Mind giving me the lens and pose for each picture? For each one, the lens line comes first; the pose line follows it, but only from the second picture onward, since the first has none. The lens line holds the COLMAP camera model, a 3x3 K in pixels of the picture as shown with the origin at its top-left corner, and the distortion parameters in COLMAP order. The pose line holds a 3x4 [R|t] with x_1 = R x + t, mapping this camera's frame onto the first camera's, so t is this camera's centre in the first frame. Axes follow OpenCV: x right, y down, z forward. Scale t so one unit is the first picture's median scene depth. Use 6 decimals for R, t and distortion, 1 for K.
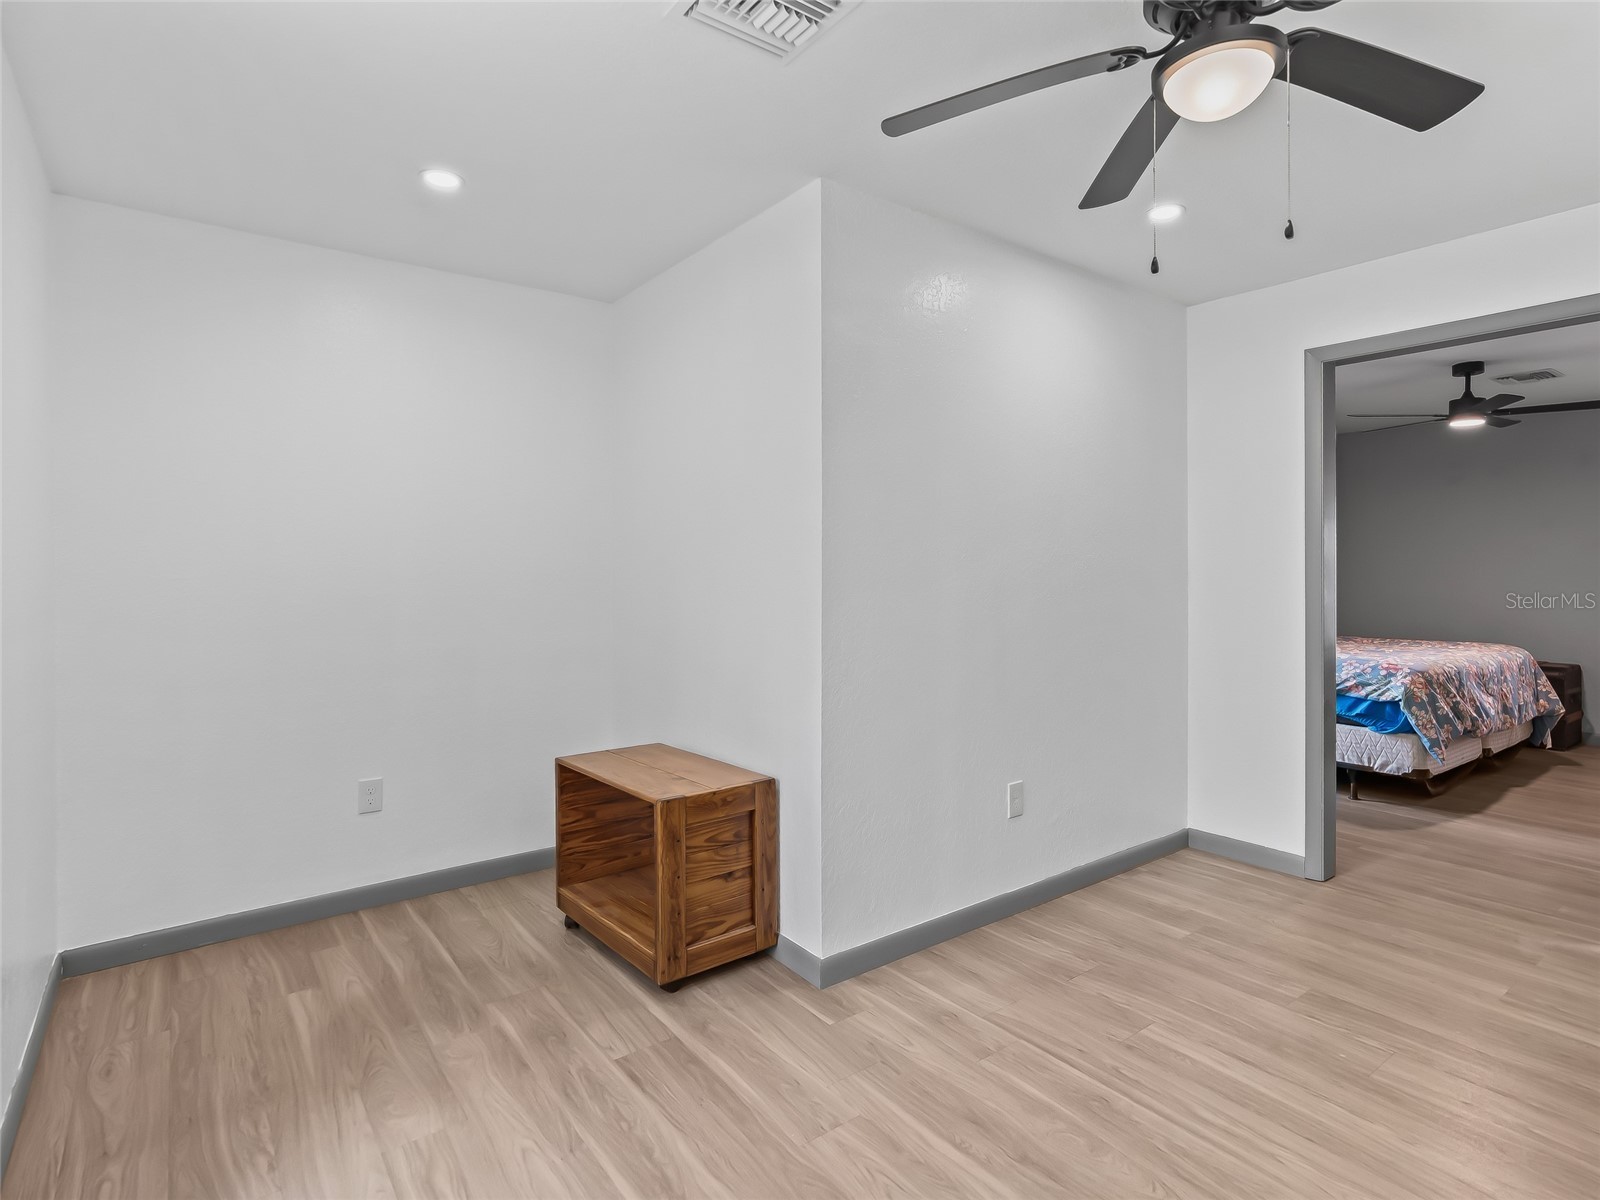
lens RADIAL K [[821.0, 0, 821.2], [0, 821.0, 590.5], [0, 0, 1]] dist [0.000913, 0.000817]
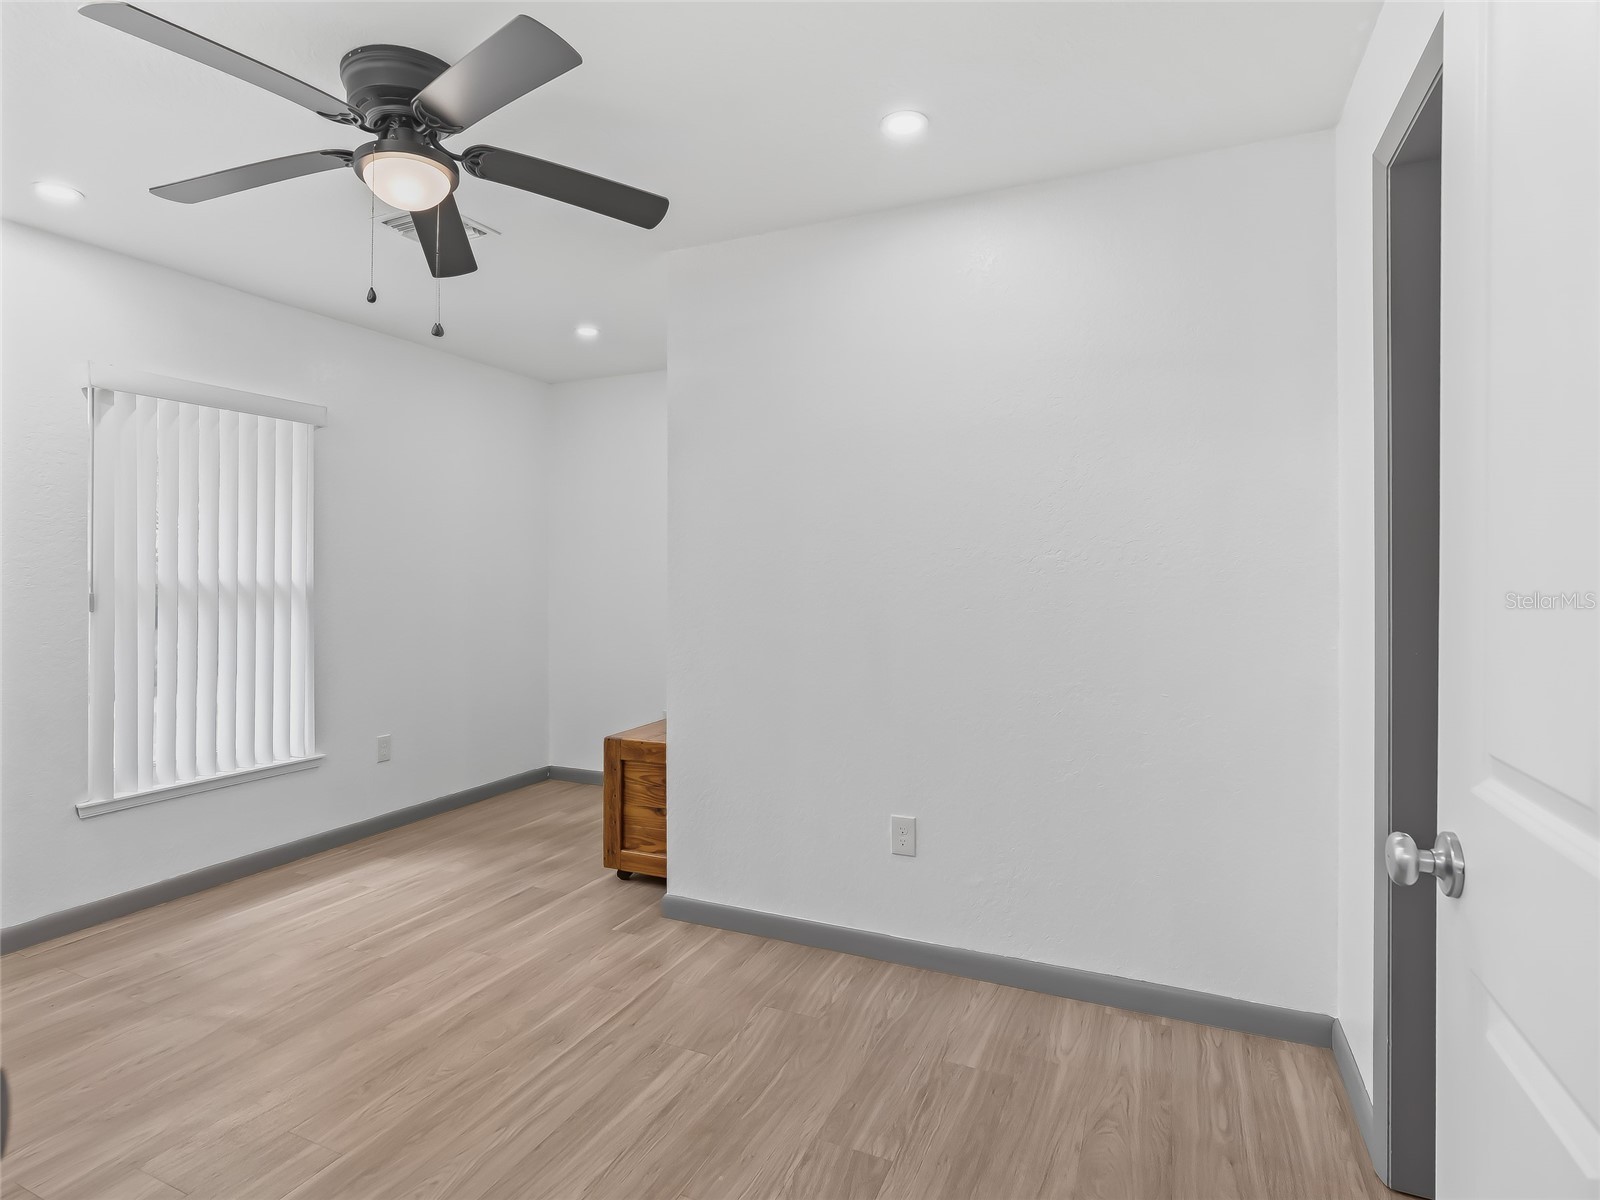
lens RADIAL K [[846.9, 0, 800.0], [0, 846.9, 600.0], [0, 0, 1]] dist [-0.003344, -0.000735]
pose [[0.474885, 0.029422, -0.879556, 1.322025], [-0.018342, 0.999555, 0.023533, -0.024190], [0.879857, 0.004957, 0.475213, 0.637281]]
